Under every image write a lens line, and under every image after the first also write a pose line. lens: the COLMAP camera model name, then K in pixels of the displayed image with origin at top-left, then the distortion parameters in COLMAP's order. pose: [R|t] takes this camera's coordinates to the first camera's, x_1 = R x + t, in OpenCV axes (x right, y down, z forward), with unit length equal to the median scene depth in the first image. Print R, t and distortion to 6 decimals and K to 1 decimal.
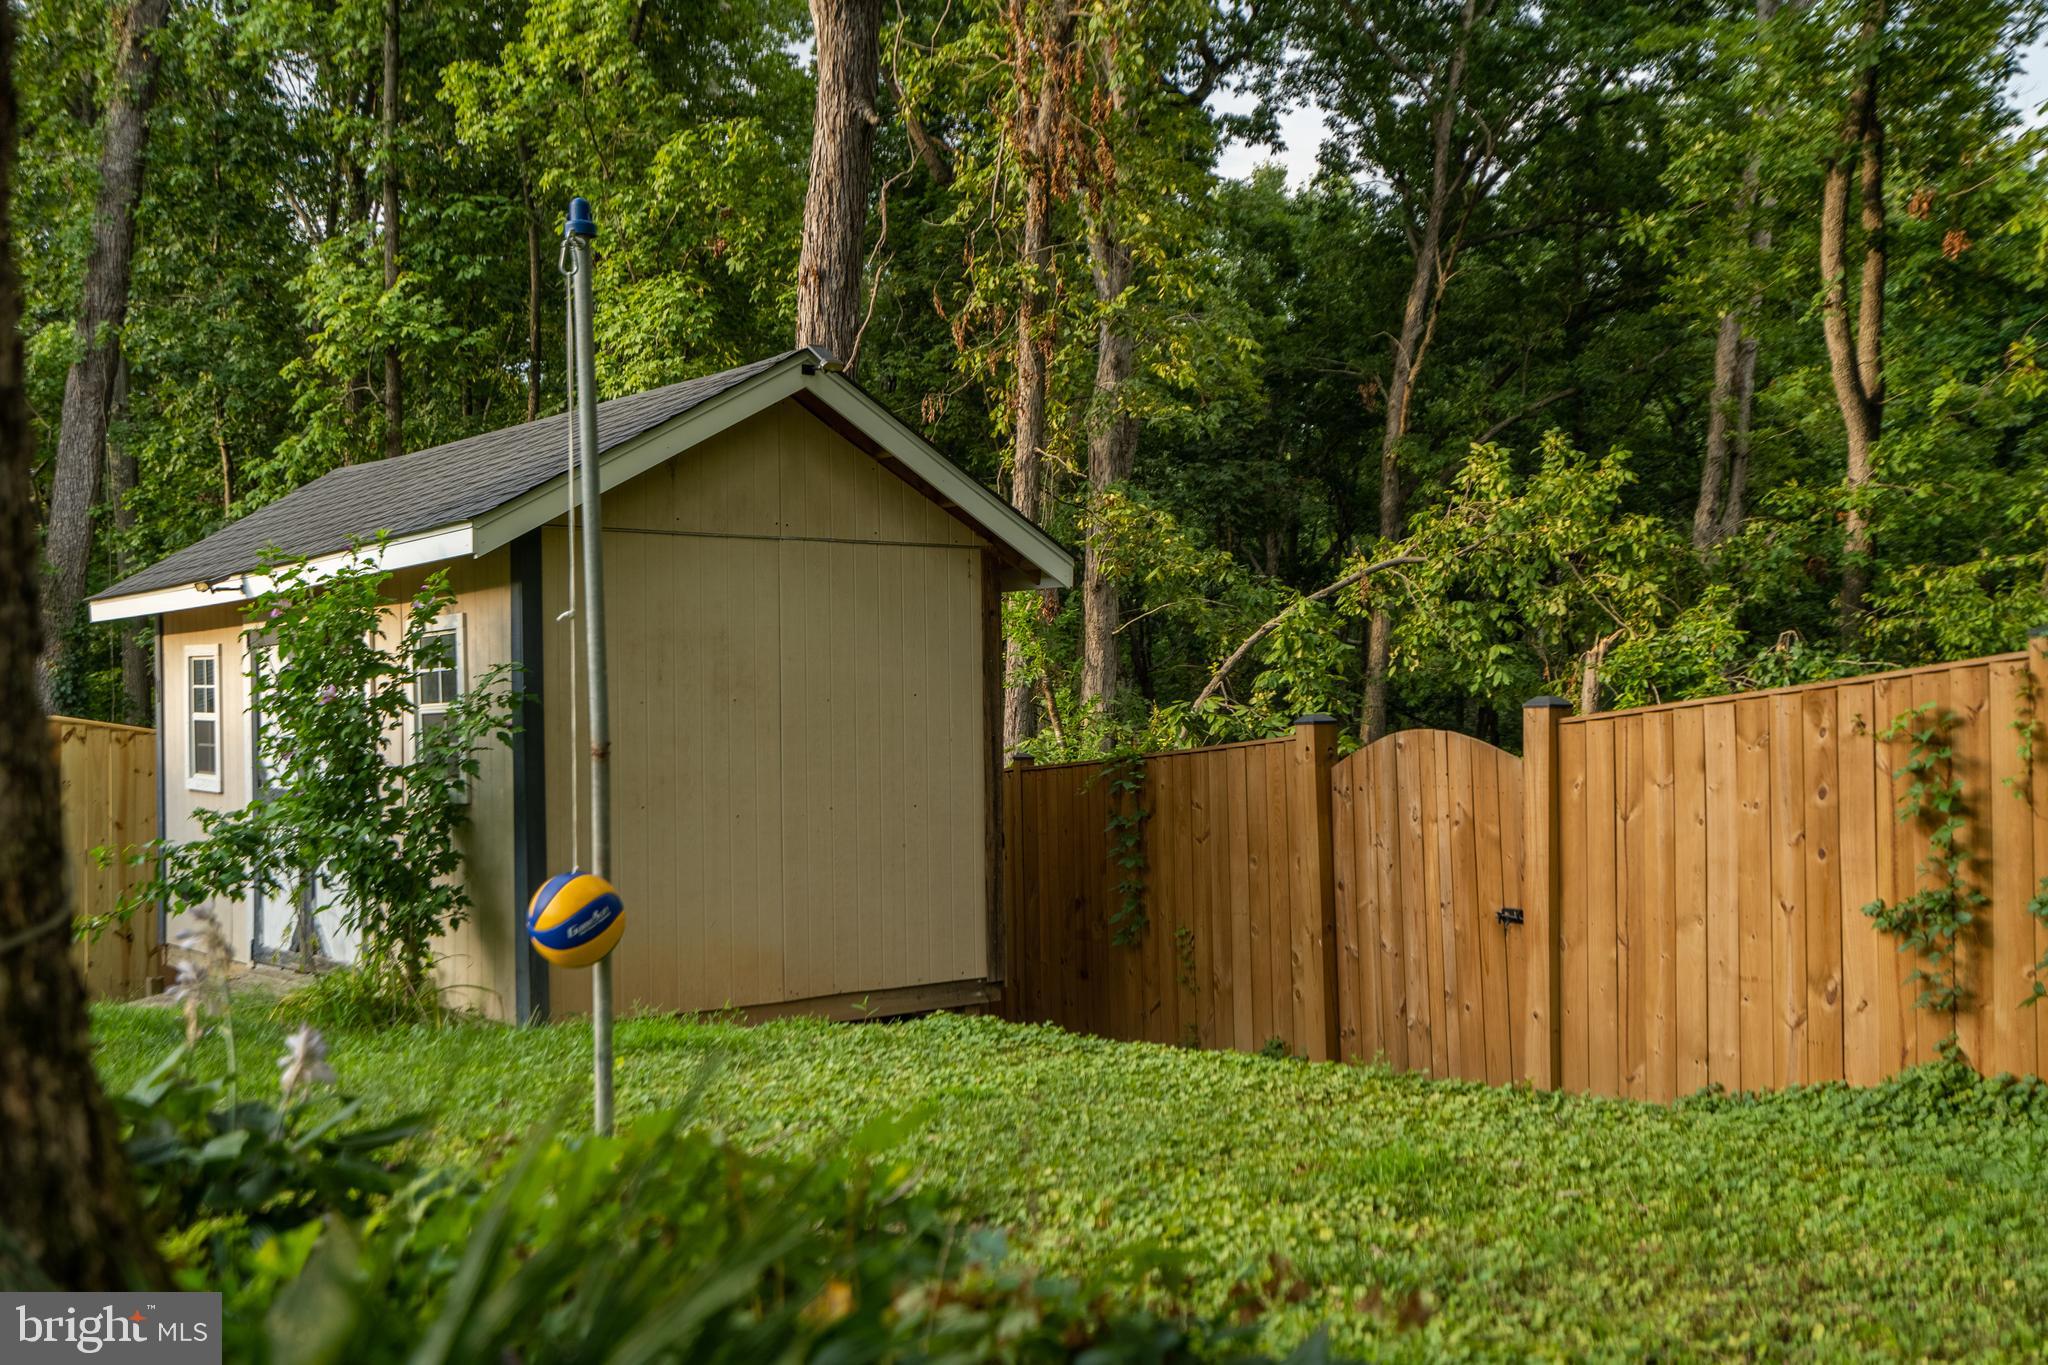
lens RADIAL K [[2041.8, 0, 1024.2], [0, 2041.8, 683.3], [0, 0, 1]] dist [-0.058868, 0.000000]
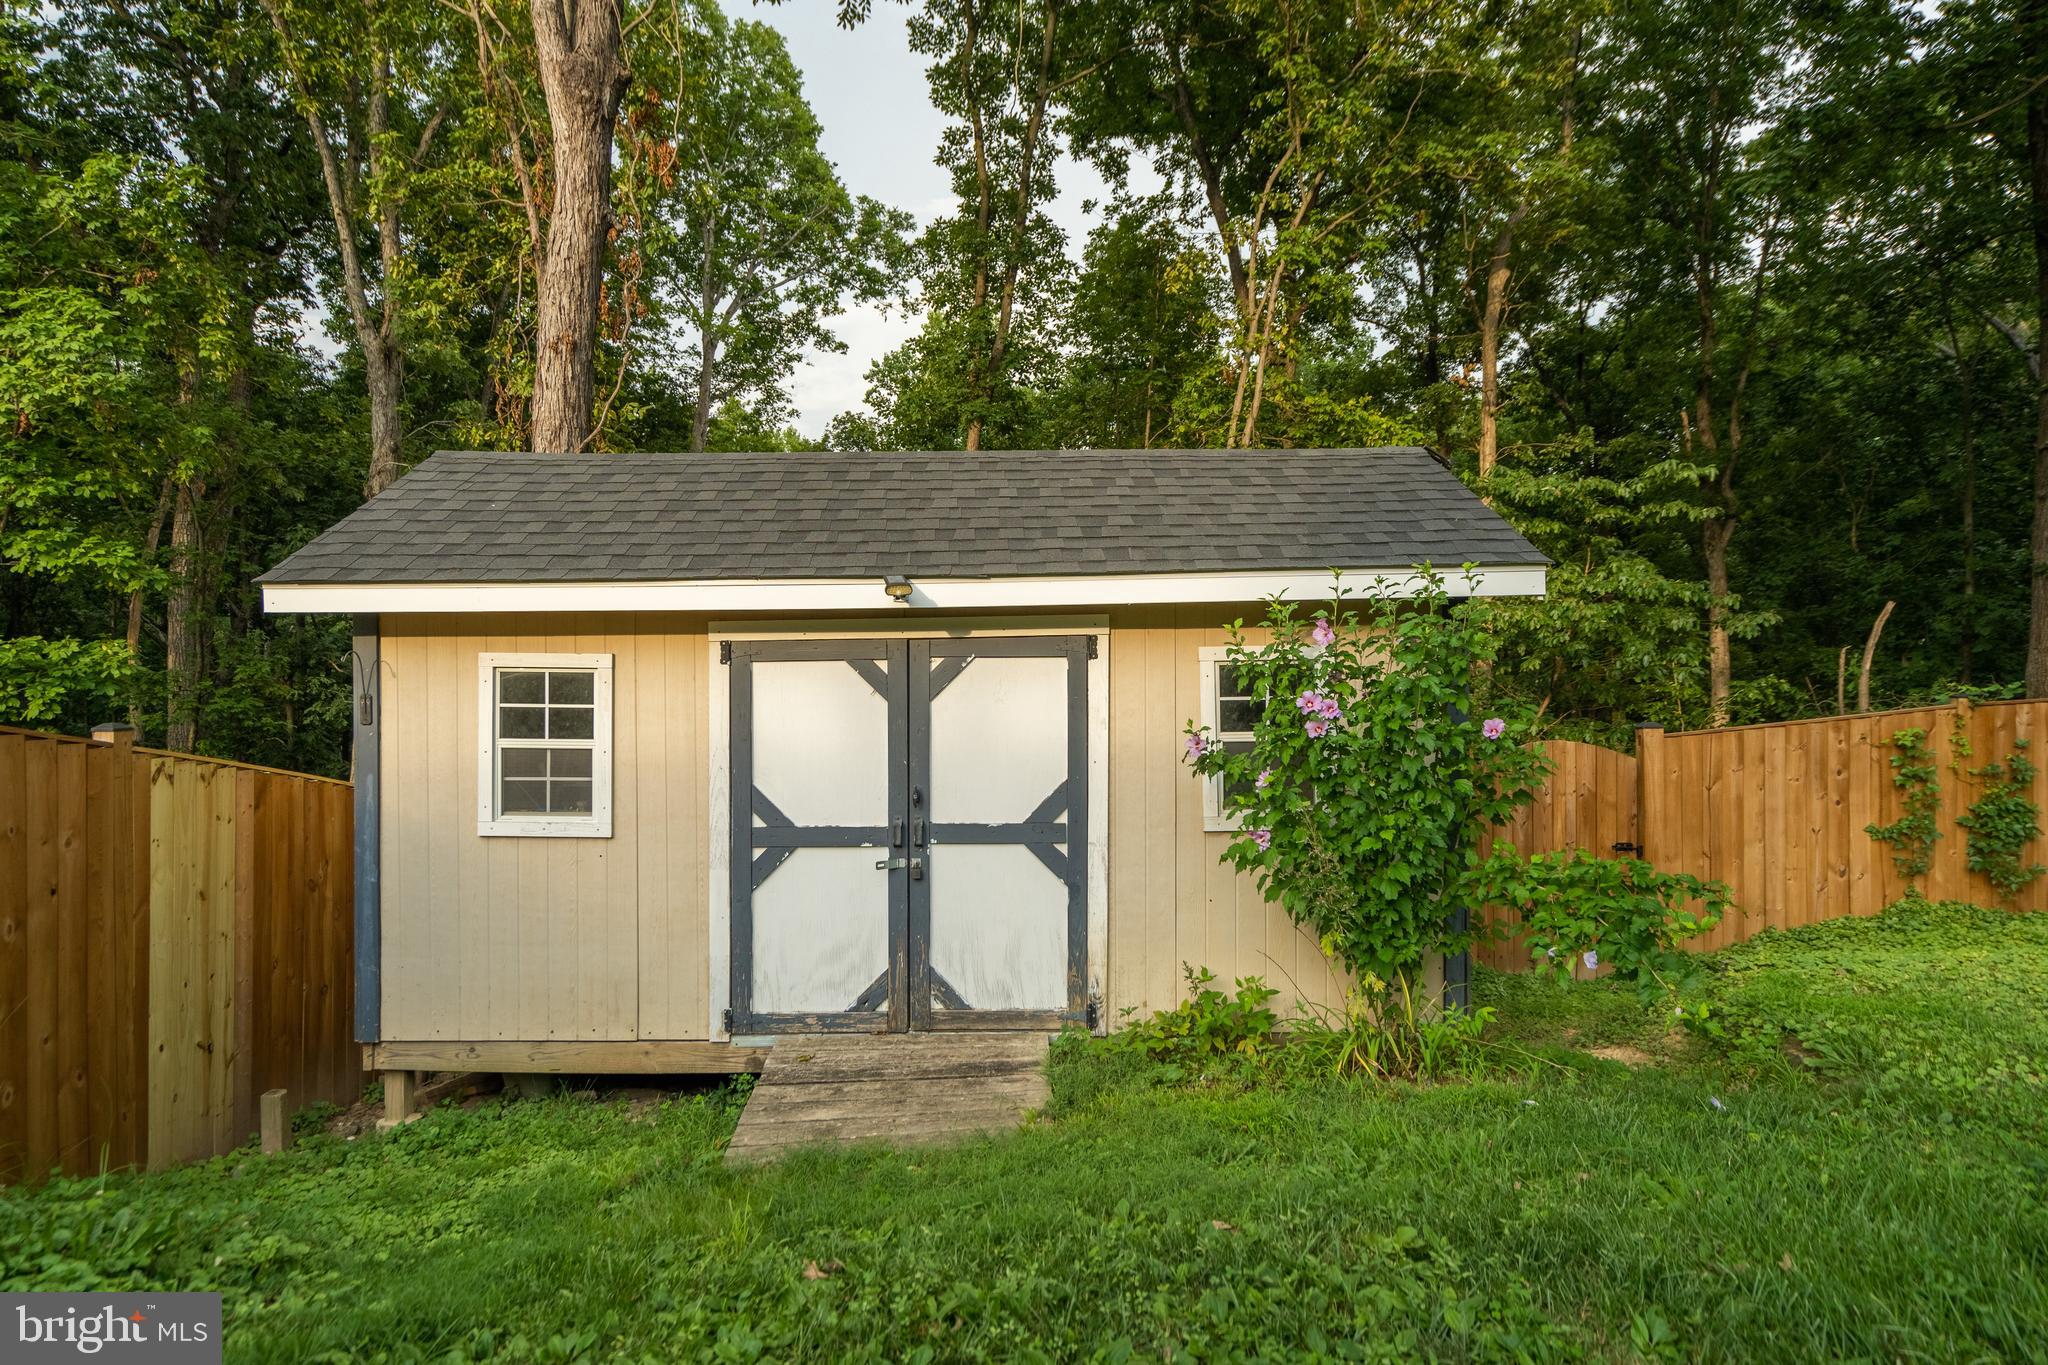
lens RADIAL K [[1130.5, 0, 1024.1], [0, 1130.5, 685.4], [0, 0, 1]] dist [0.002795, 0.000245]
pose [[0.647277, 0.017547, 0.762053, -0.835430], [-0.015522, 0.999831, -0.009839, -0.007370], [-0.762097, -0.005460, 0.647440, 0.756215]]
